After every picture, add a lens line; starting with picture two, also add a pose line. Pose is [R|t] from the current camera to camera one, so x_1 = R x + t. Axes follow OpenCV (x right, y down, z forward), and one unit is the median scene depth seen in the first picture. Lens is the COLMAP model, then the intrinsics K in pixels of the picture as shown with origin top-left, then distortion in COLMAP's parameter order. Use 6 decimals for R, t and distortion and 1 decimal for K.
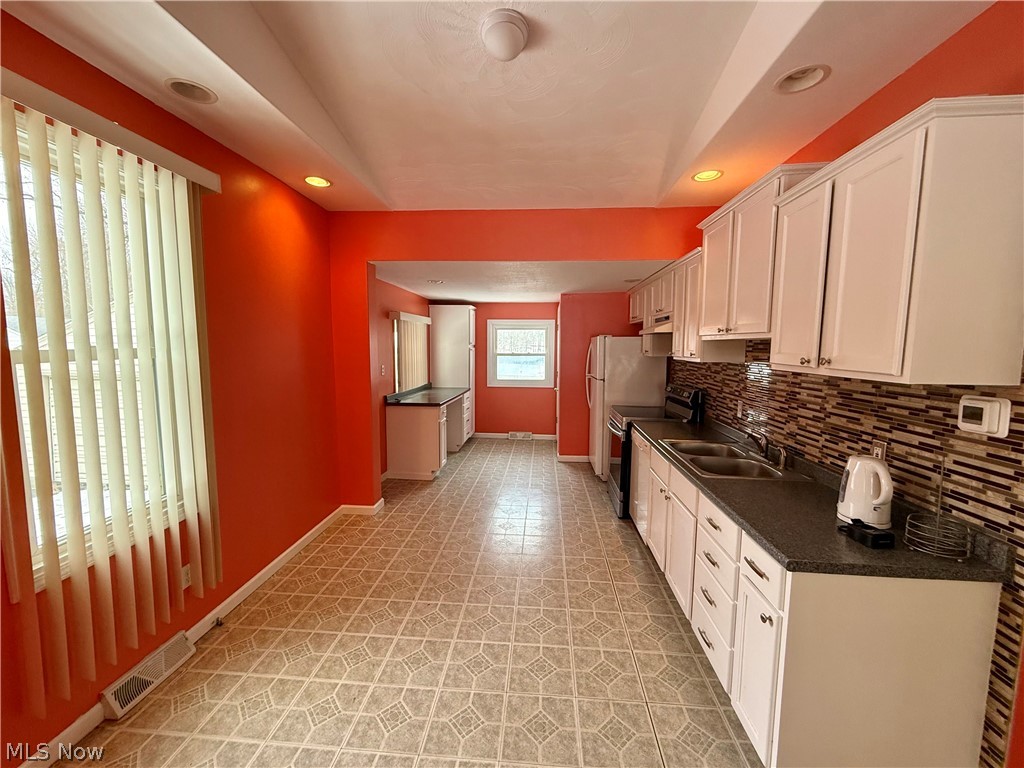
lens RADIAL K [[415.1, 0, 513.1], [0, 415.1, 382.7], [0, 0, 1]] dist [0.001052, -0.000146]
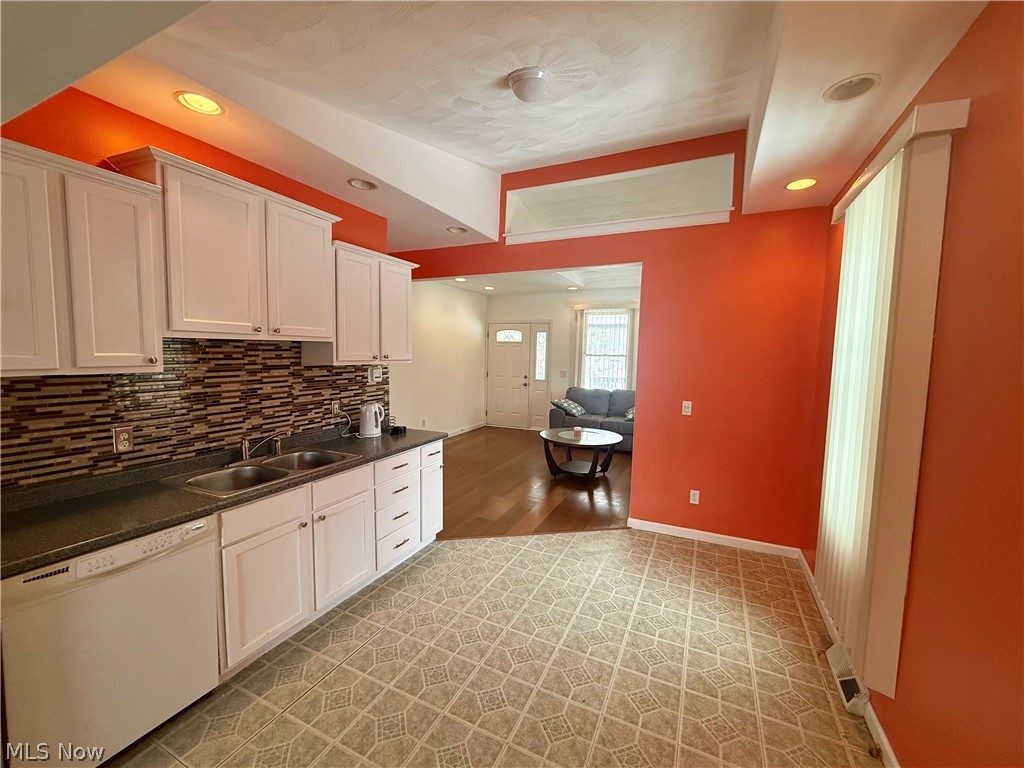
lens RADIAL K [[415.1, 0, 512.2], [0, 415.1, 384.8], [0, 0, 1]] dist [0.001052, -0.000146]
pose [[-0.932226, -0.054782, 0.357706, -0.360326], [0.007728, 0.985236, 0.171027, -0.177956], [-0.361794, 0.162200, -0.918039, 1.851103]]
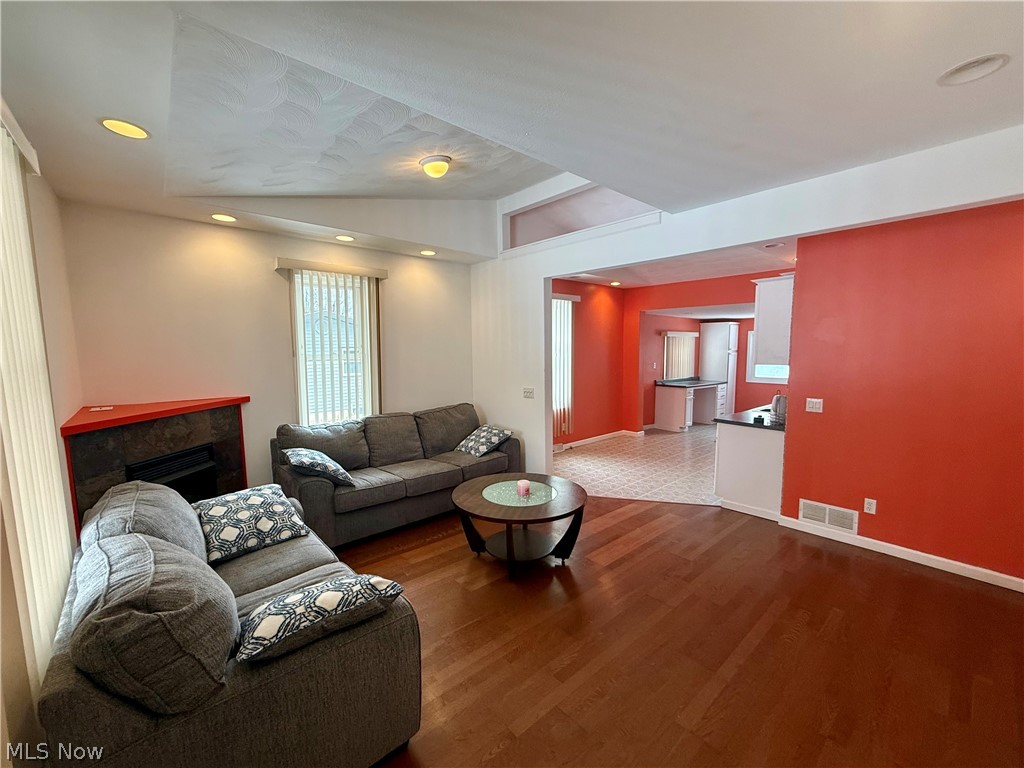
lens RADIAL K [[415.1, 0, 516.3], [0, 415.1, 389.4], [0, 0, 1]] dist [0.001052, -0.000146]
pose [[0.713857, 0.059981, -0.697718, 1.056316], [-0.056859, 0.998000, 0.027621, 0.116874], [0.697979, 0.019954, 0.715840, -1.406028]]
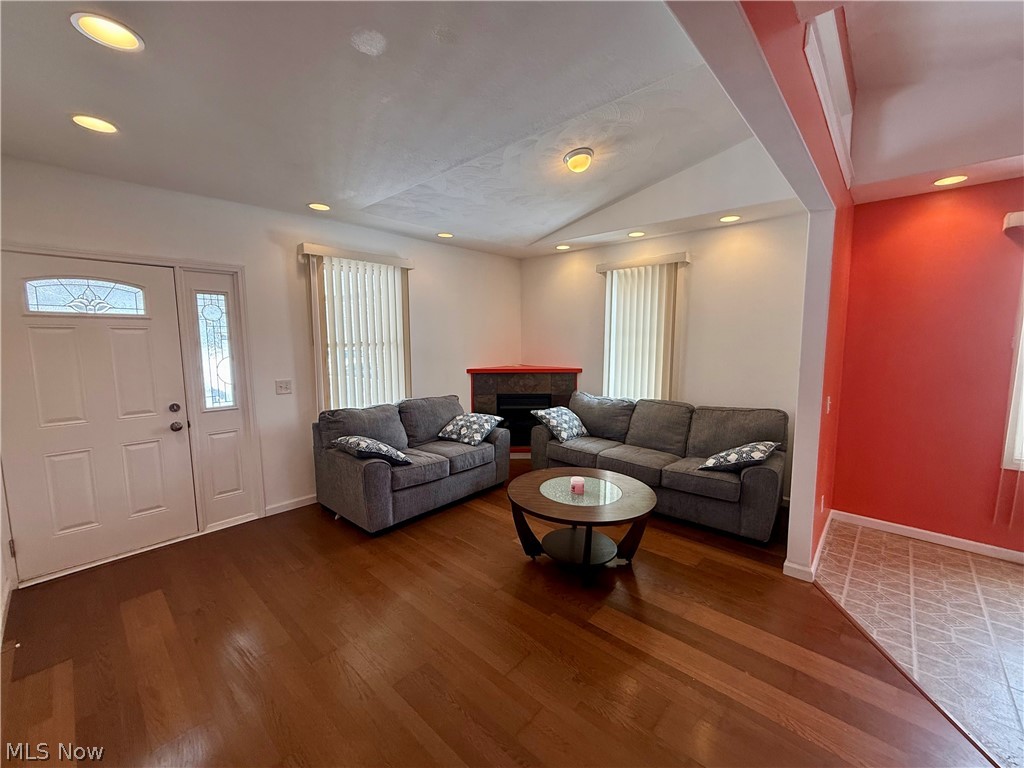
lens RADIAL K [[415.1, 0, 511.6], [0, 415.1, 386.2], [0, 0, 1]] dist [0.001052, -0.000146]
pose [[-0.622233, 0.087378, -0.777941, 1.223916], [-0.077299, 0.982037, 0.172129, -0.025735], [0.779007, 0.167238, -0.604301, 0.179771]]
